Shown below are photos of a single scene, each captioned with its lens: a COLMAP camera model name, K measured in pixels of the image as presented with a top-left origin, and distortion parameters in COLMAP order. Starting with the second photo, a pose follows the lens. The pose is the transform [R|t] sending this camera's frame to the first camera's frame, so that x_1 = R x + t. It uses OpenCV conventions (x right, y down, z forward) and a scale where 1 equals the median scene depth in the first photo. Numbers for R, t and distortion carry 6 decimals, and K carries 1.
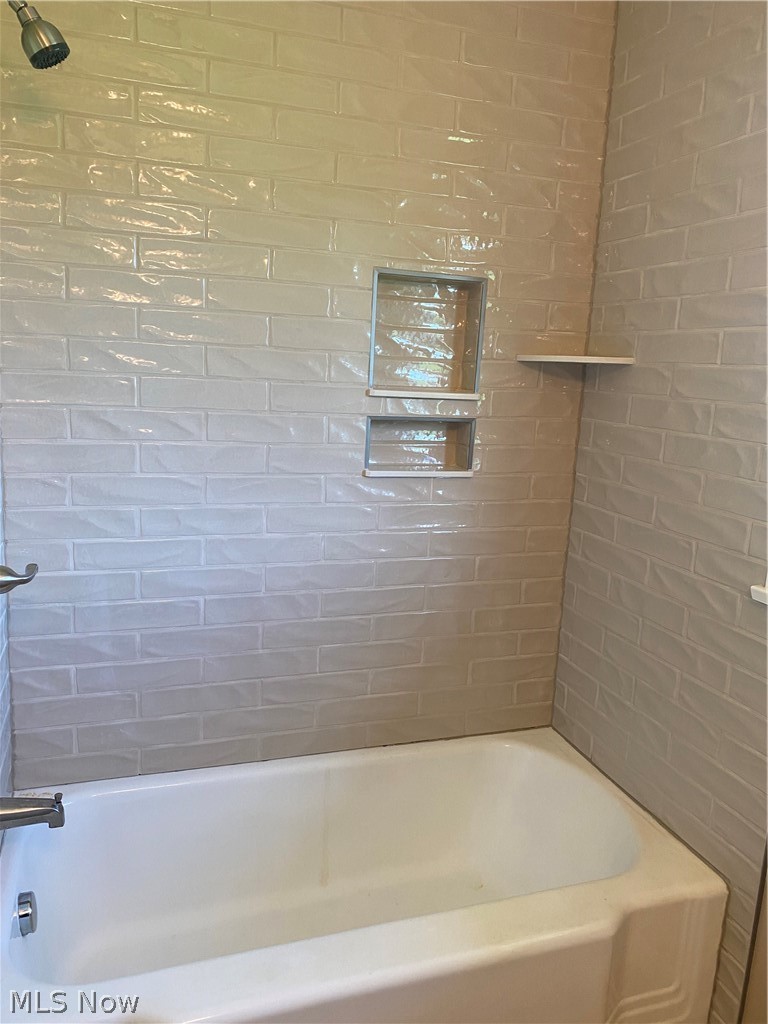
lens RADIAL K [[786.2, 0, 386.7], [0, 786.2, 509.4], [0, 0, 1]] dist [0.014342, -0.009630]
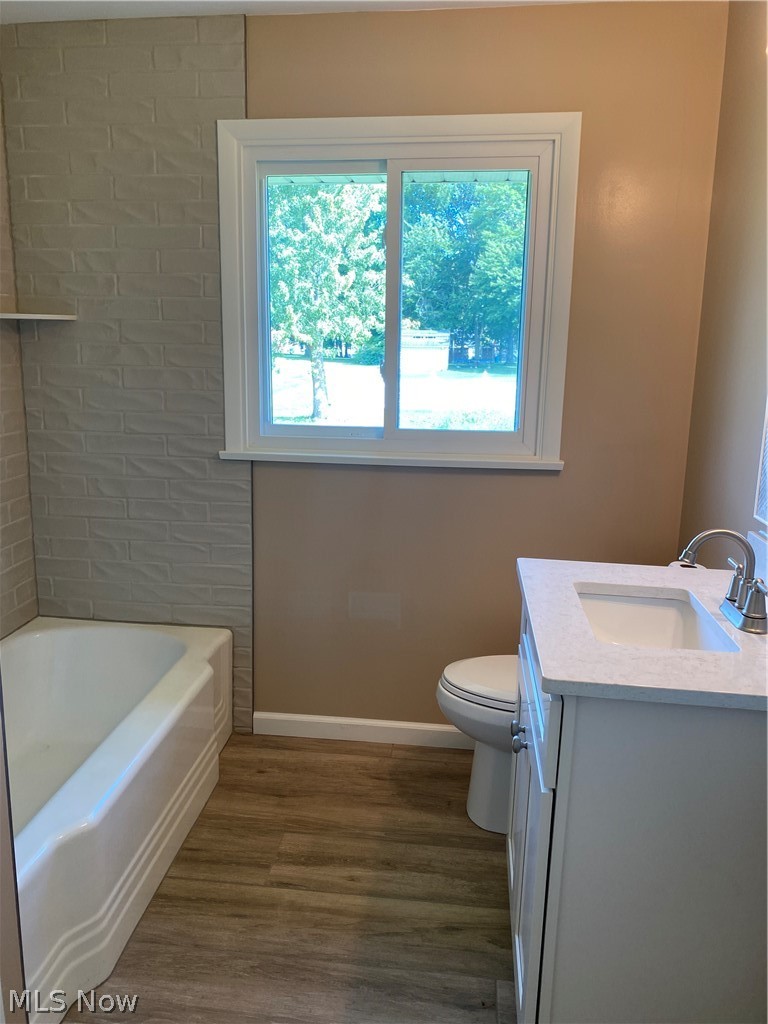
lens RADIAL K [[786.2, 0, 376.6], [0, 786.2, 506.0], [0, 0, 1]] dist [0.014342, -0.009630]
pose [[0.419886, -0.228171, 0.878427, -0.728781], [0.167893, 0.970704, 0.171887, -0.018929], [-0.891912, 0.075309, 0.445894, -0.046655]]
